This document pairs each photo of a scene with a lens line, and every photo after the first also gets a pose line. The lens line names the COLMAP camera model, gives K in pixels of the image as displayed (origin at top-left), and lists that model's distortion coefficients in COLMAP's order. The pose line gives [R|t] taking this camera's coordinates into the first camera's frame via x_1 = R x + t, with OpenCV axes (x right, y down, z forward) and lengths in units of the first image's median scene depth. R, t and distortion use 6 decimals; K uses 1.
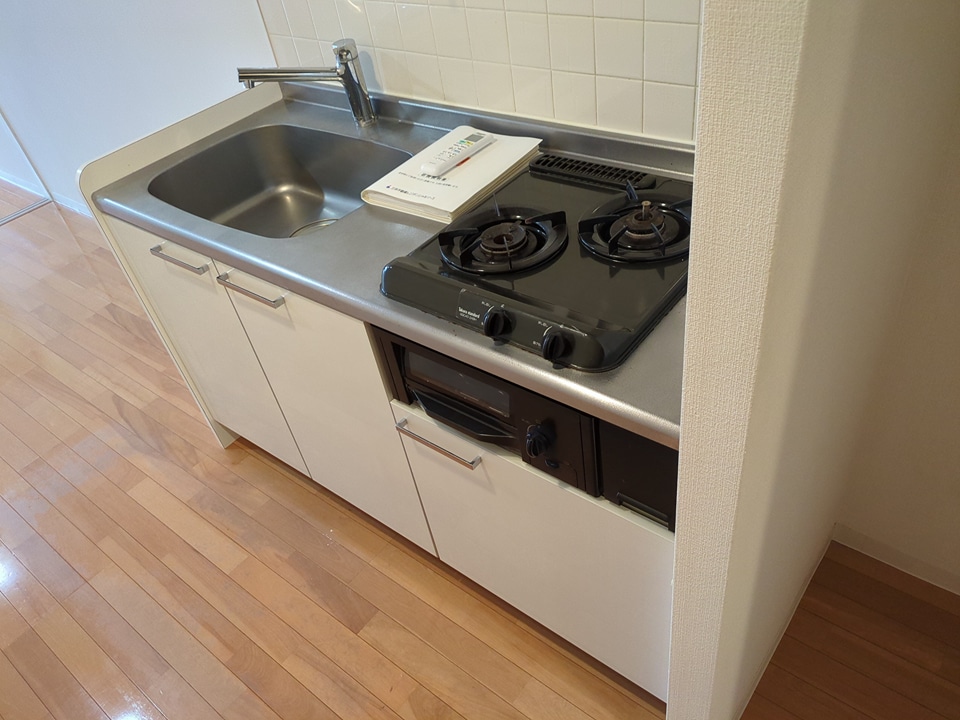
lens RADIAL K [[738.8, 0, 474.1], [0, 738.8, 362.9], [0, 0, 1]] dist [0.026759, -0.005038]
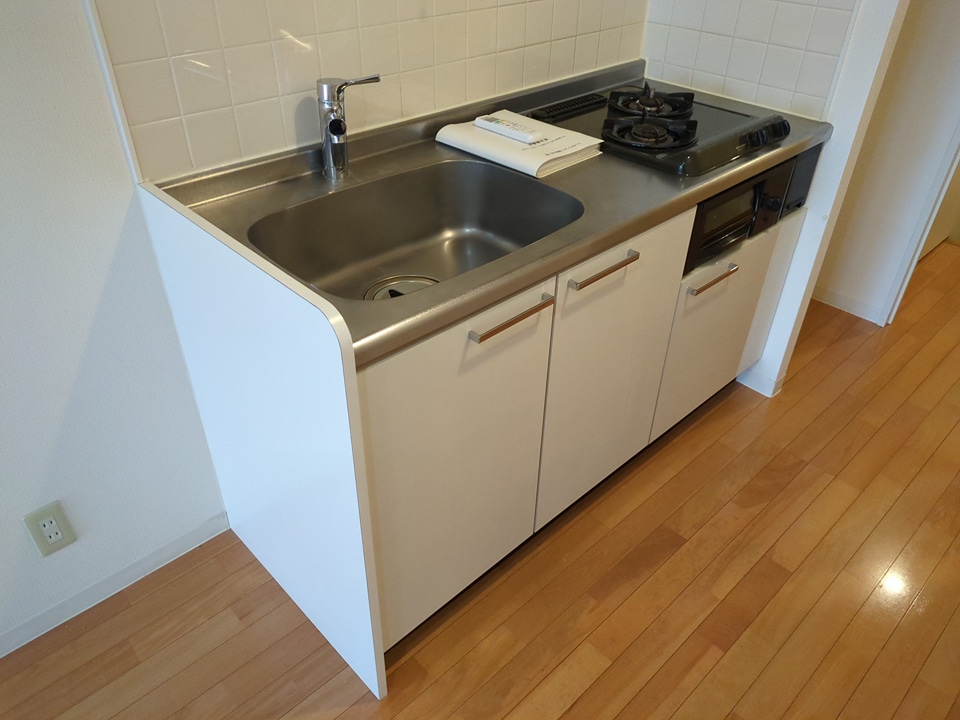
lens RADIAL K [[716.9, 0, 479.0], [0, 716.9, 350.3], [0, 0, 1]] dist [0.007883, -0.004332]
pose [[0.127388, -0.442318, 0.887765, -1.007848], [0.612504, 0.739083, 0.280349, -0.323461], [-0.780135, 0.508046, 0.365072, 0.710095]]
